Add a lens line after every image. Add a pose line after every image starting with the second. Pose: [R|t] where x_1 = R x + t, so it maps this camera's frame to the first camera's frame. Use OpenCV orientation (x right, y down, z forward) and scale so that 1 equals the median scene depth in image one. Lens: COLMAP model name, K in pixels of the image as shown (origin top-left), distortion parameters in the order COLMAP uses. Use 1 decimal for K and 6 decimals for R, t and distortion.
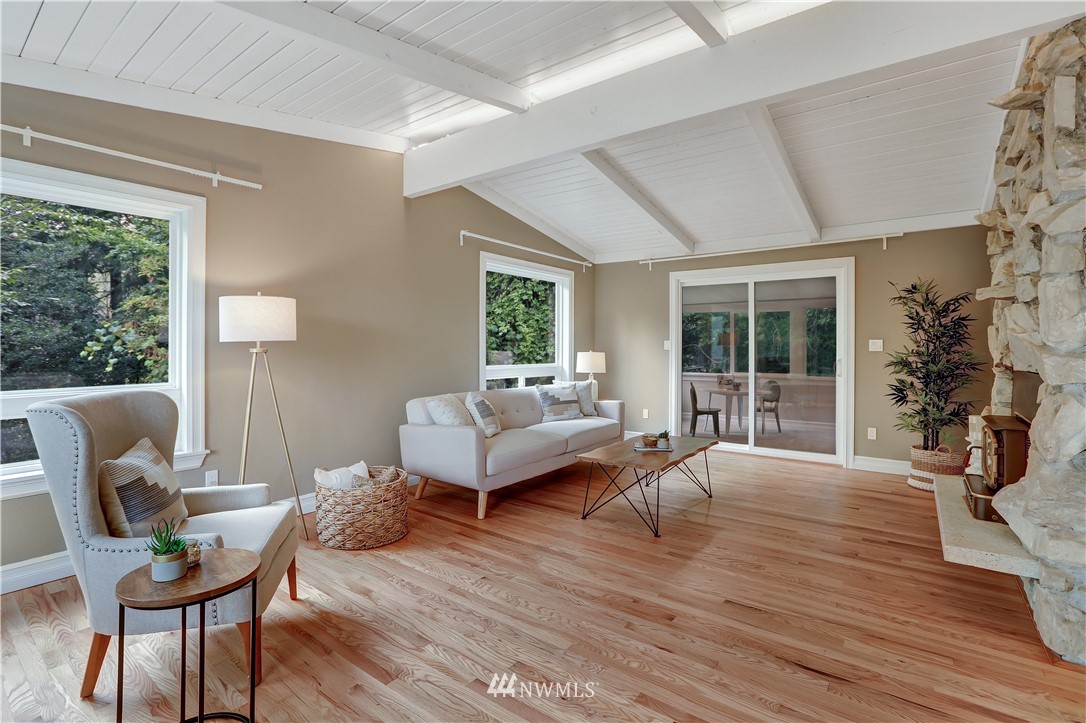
lens RADIAL K [[499.3, 0, 543.0], [0, 499.3, 361.5], [0, 0, 1]] dist [-0.034180, 0.000572]
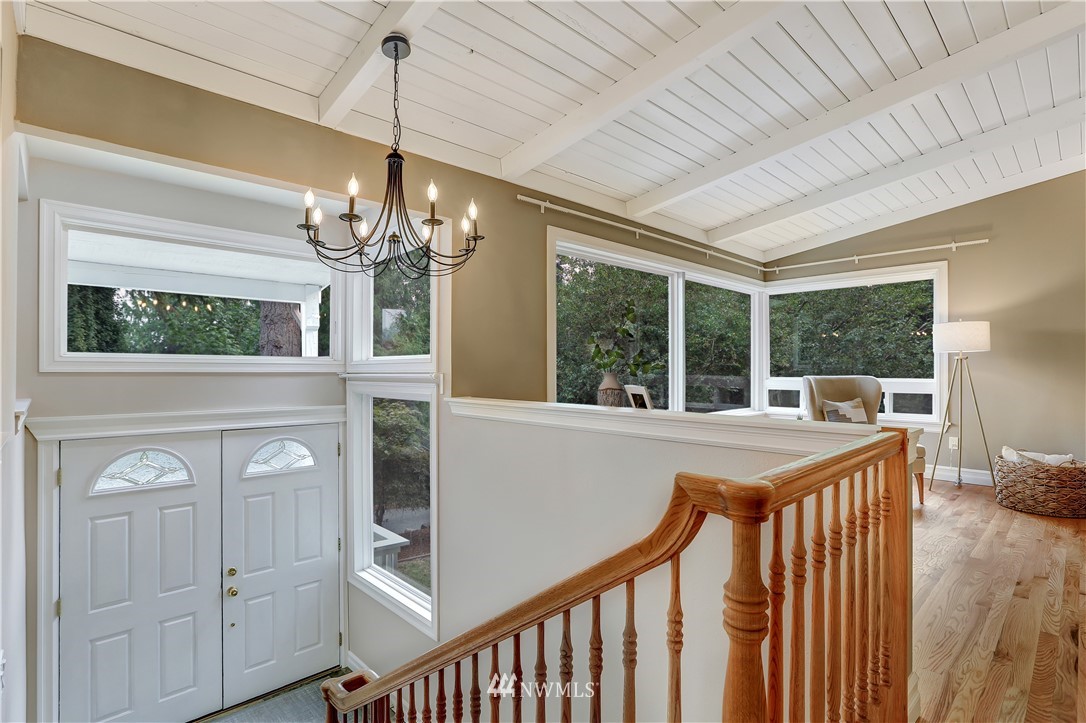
lens RADIAL K [[541.3, 0, 539.9], [0, 541.3, 352.3], [0, 0, 1]] dist [-0.023098, 0.000418]
pose [[-0.151131, -0.026980, -0.988145, 1.181011], [-0.013416, 0.999591, -0.025240, 0.018054], [0.988423, 0.009442, -0.151431, -0.024700]]
